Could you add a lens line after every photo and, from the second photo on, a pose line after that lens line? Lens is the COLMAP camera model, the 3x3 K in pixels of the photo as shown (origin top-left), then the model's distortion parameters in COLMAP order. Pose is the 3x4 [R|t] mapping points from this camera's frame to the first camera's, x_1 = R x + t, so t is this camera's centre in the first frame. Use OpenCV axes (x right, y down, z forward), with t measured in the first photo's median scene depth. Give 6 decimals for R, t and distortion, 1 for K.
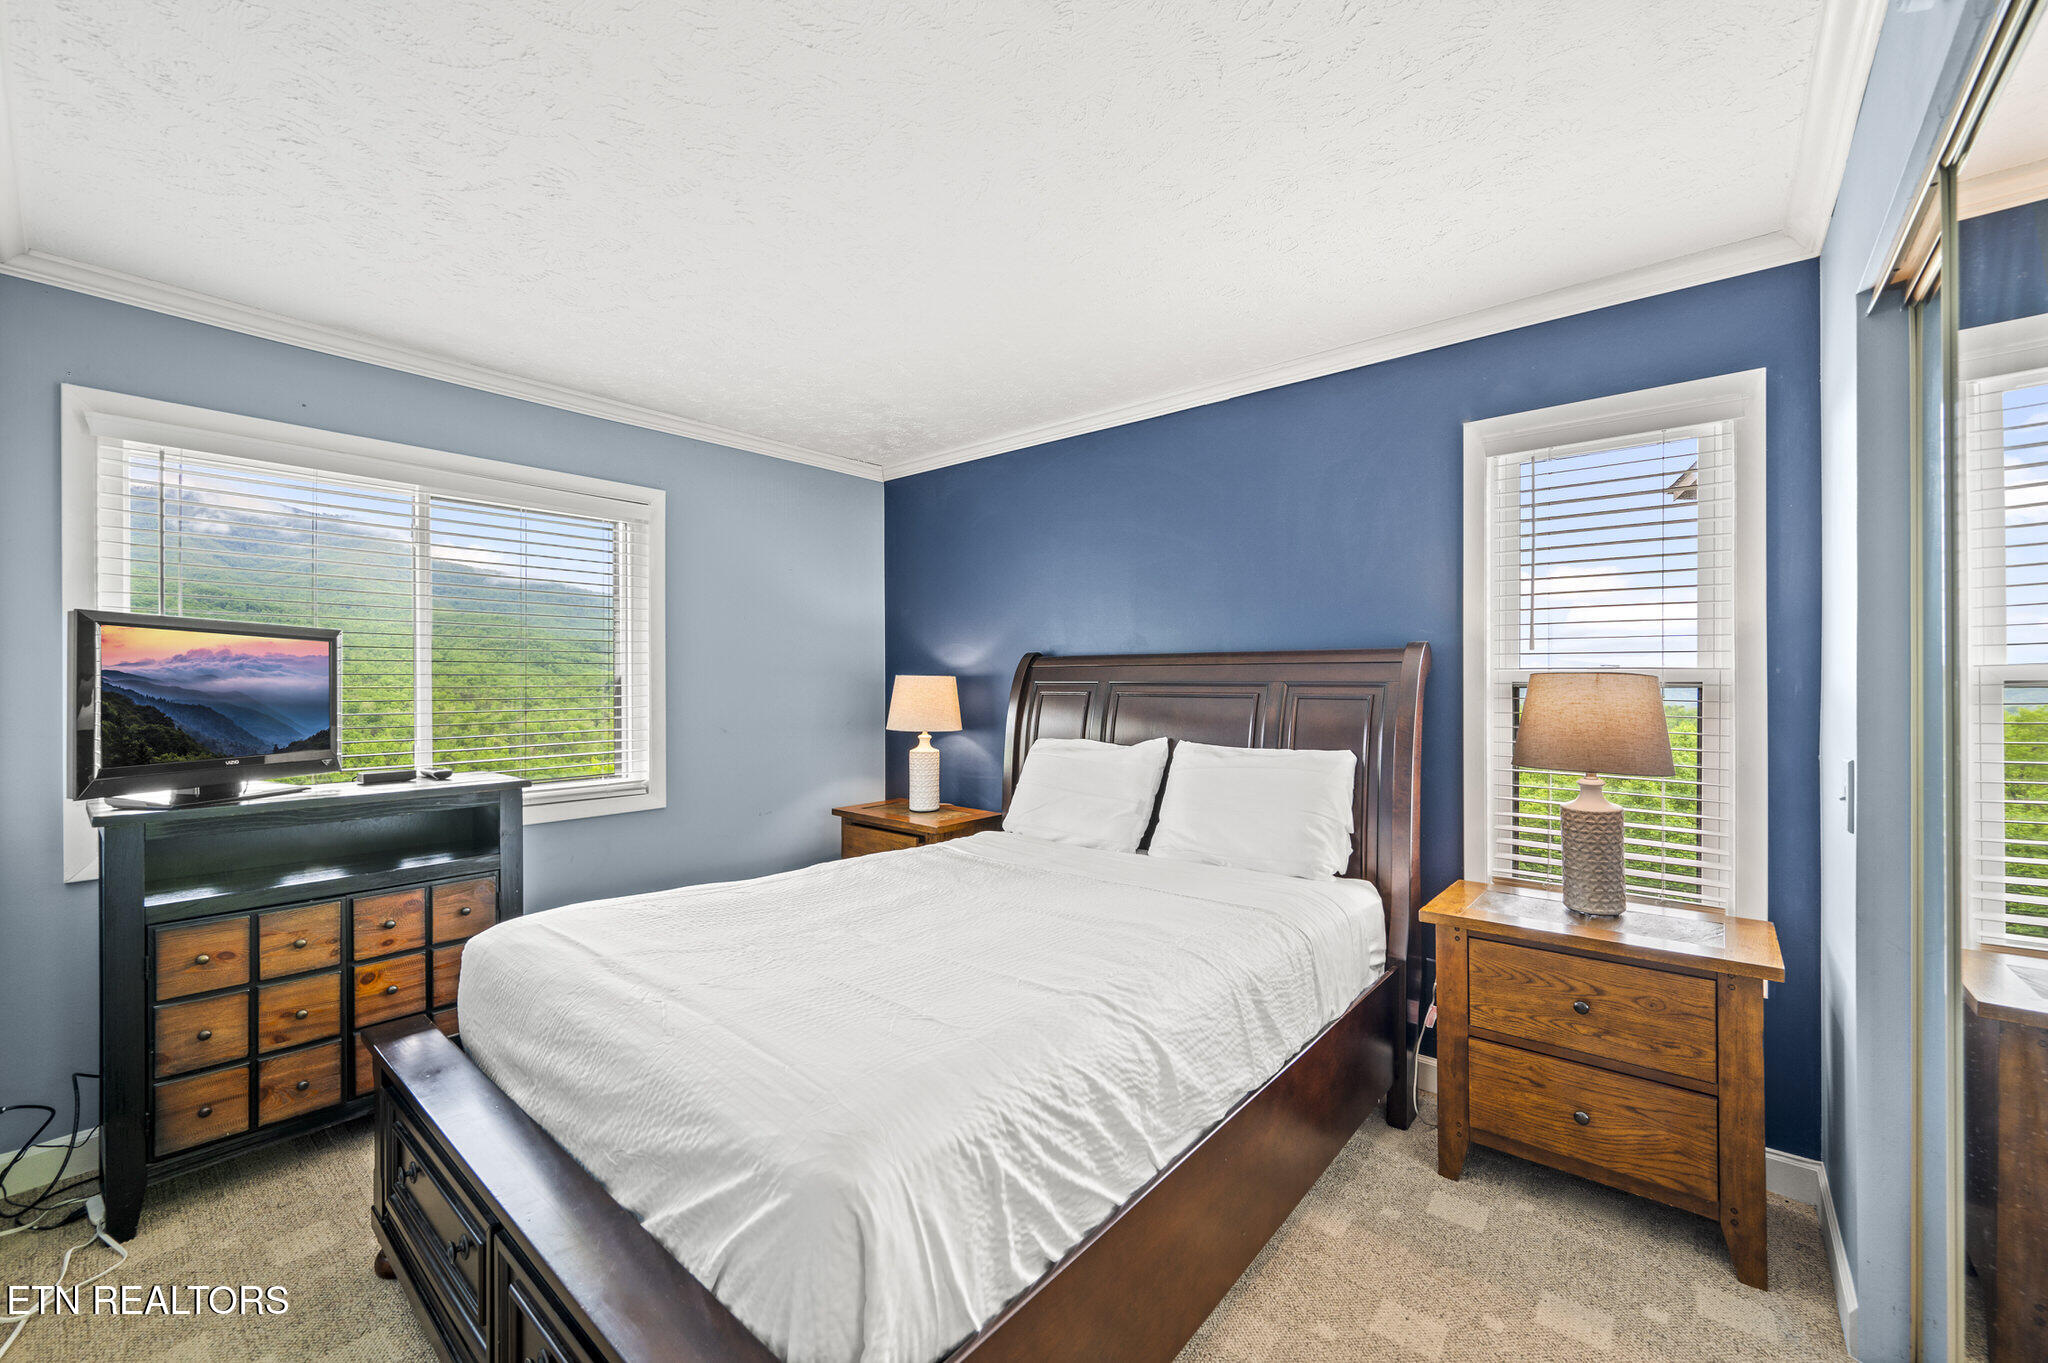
lens RADIAL K [[830.7, 0, 1021.2], [0, 830.7, 690.4], [0, 0, 1]] dist [0.002198, 0.001234]
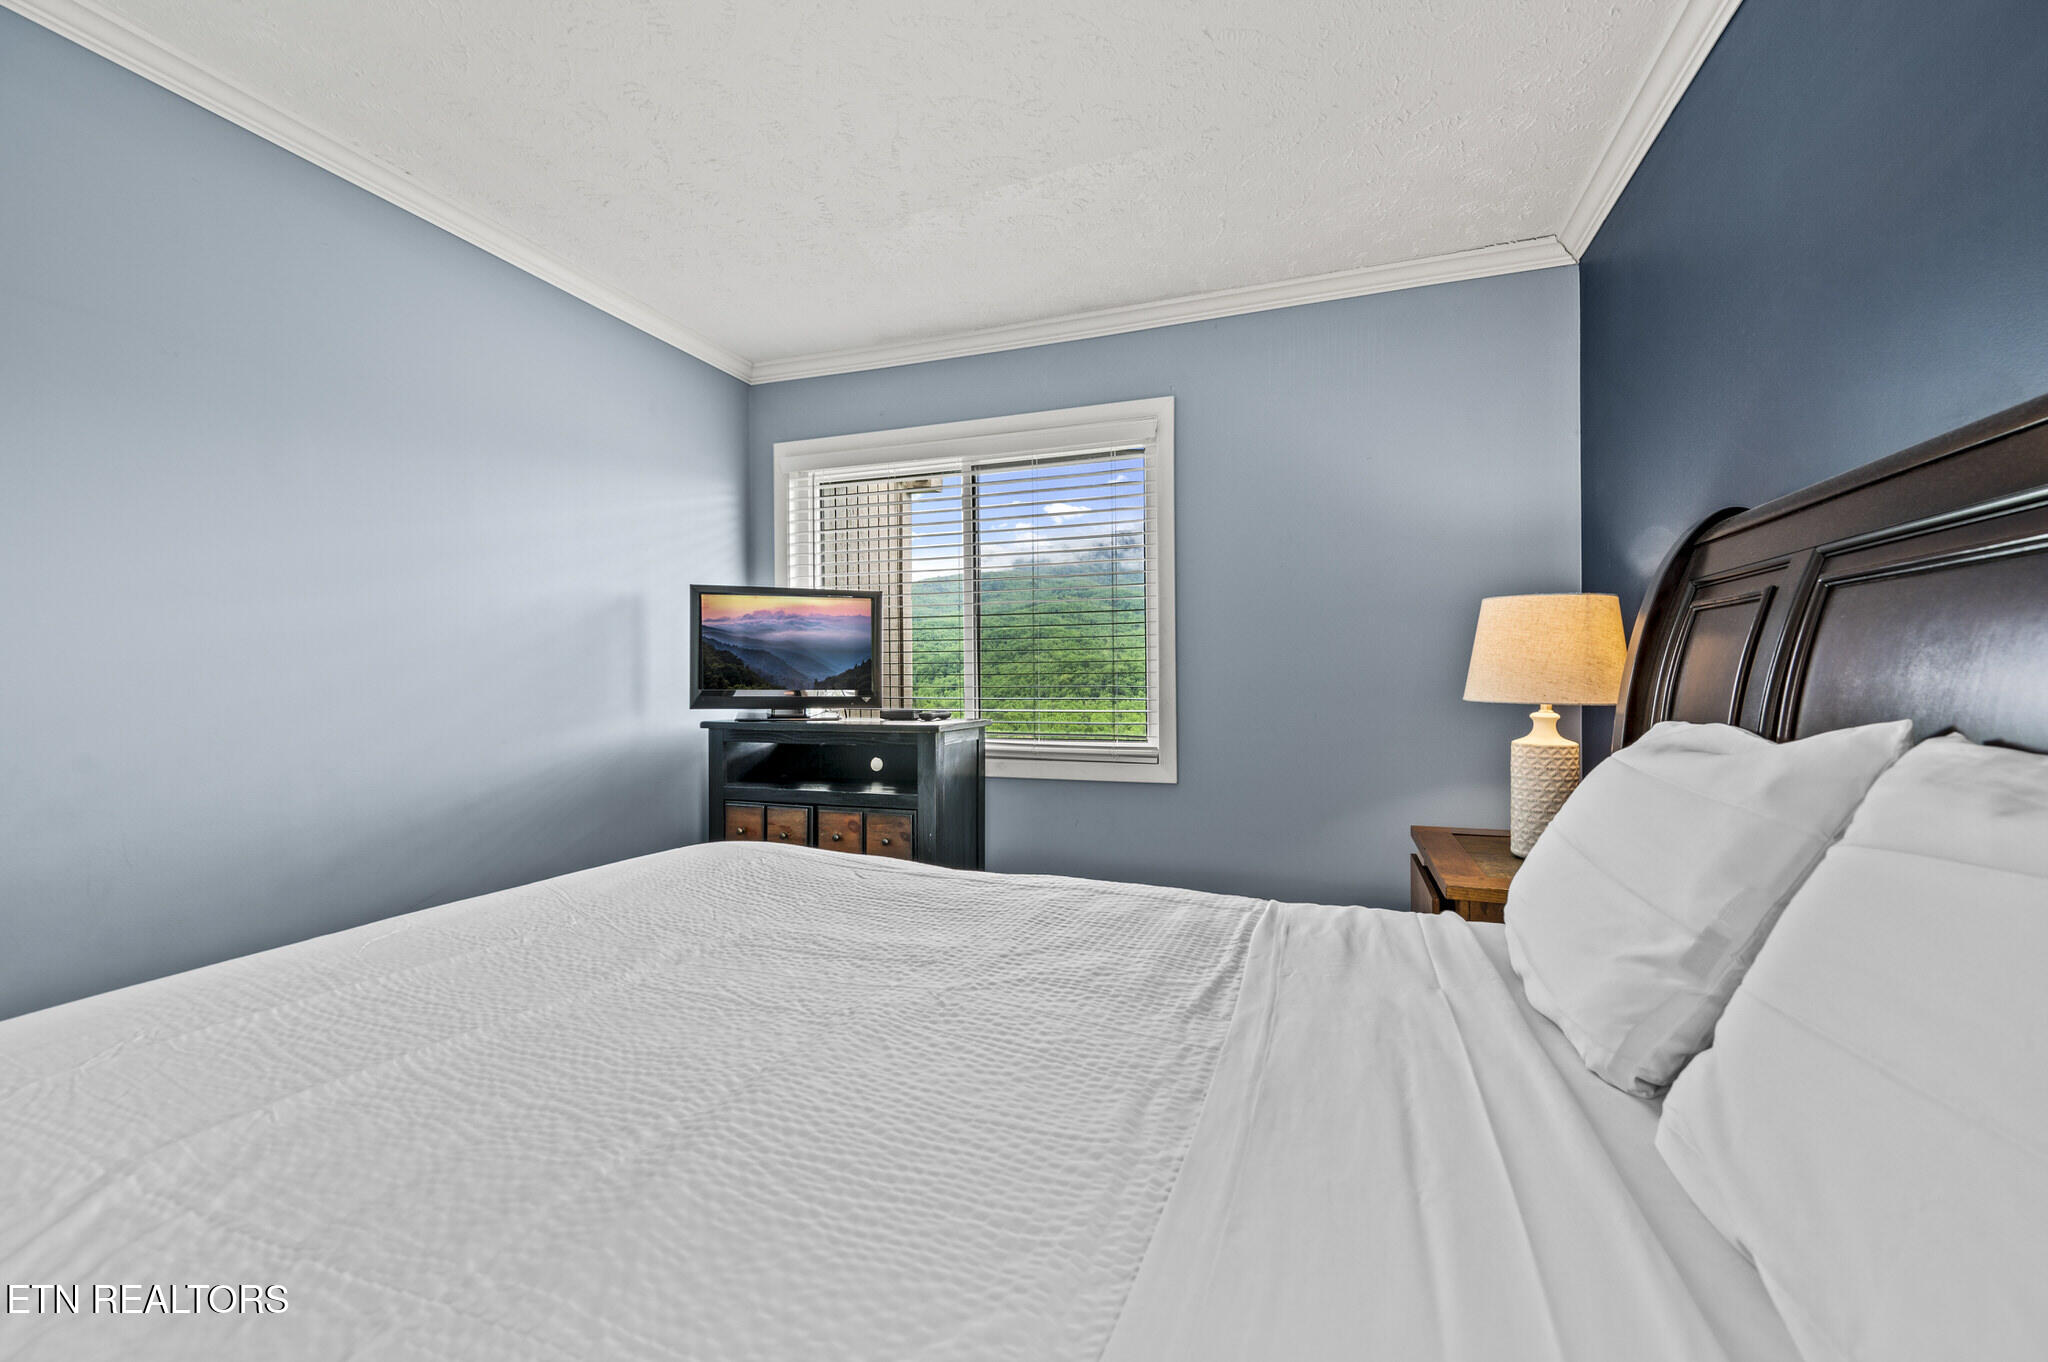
lens RADIAL K [[818.9, 0, 1031.5], [0, 818.9, 698.1], [0, 0, 1]] dist [-0.008596, -0.000007]
pose [[0.338472, 0.020336, -0.940757, 0.422008], [-0.006517, 0.999793, 0.019268, 0.062648], [0.940954, -0.000390, 0.338534, 0.882934]]
